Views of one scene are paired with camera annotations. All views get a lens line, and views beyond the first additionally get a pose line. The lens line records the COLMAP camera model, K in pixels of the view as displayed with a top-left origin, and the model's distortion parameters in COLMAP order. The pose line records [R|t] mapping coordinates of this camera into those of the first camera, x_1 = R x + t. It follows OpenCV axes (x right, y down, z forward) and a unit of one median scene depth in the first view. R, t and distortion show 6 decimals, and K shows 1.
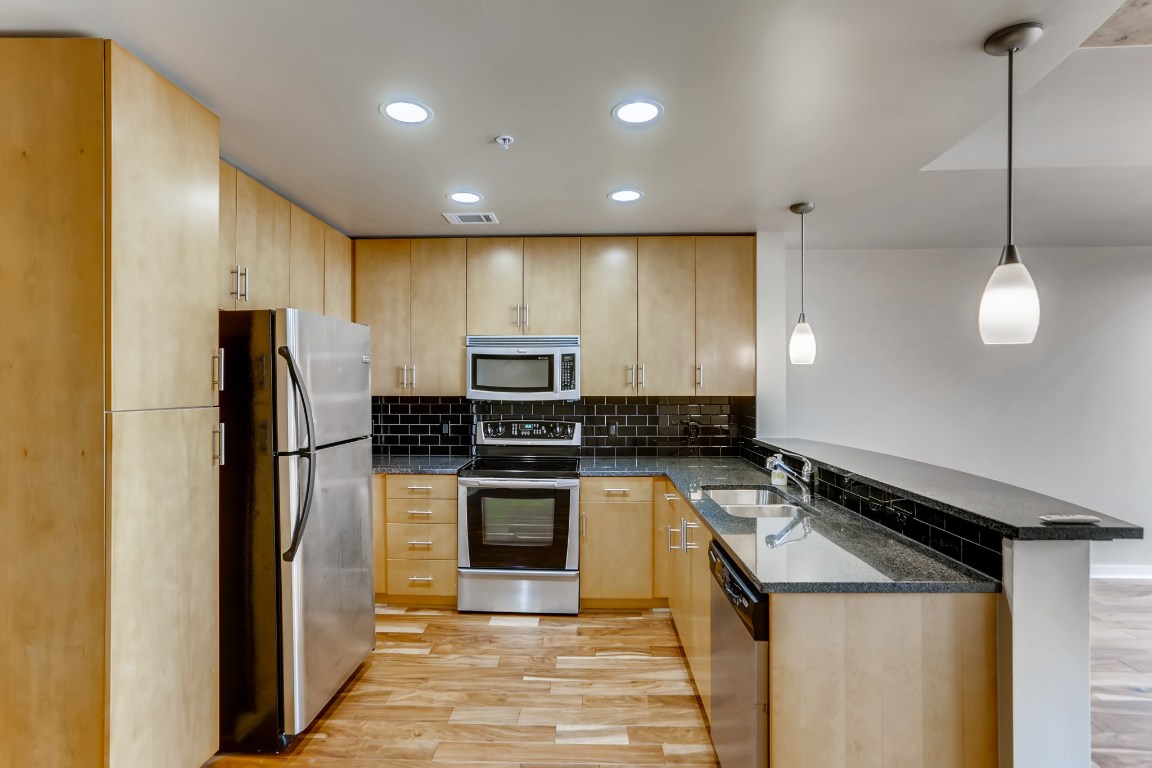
lens RADIAL K [[565.9, 0, 576.0], [0, 565.9, 389.3], [0, 0, 1]] dist [-0.035321, 0.023410]
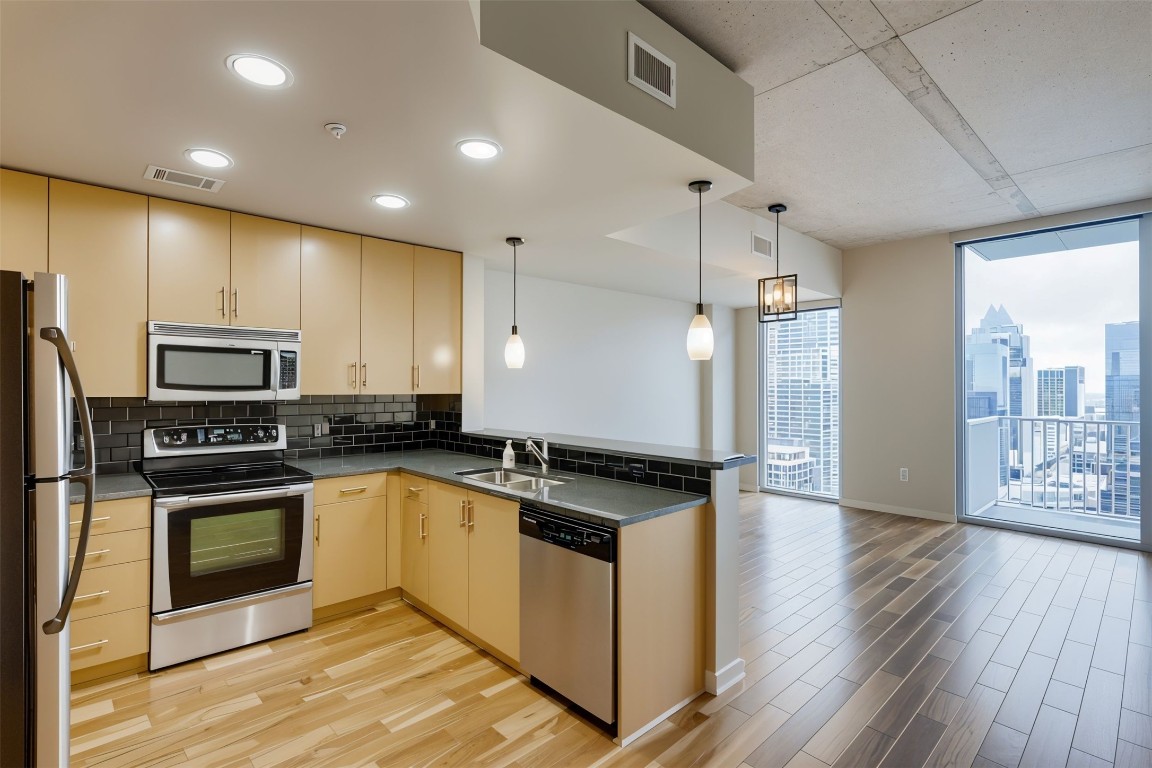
lens RADIAL K [[560.4, 0, 576.0], [0, 560.4, 384.0], [0, 0, 1]] dist [-0.000227, 0.000019]
pose [[0.701952, 0.003035, 0.712218, -0.349493], [0.002618, 0.999973, -0.006842, 0.001182], [-0.712219, 0.006668, 0.701925, 0.025915]]
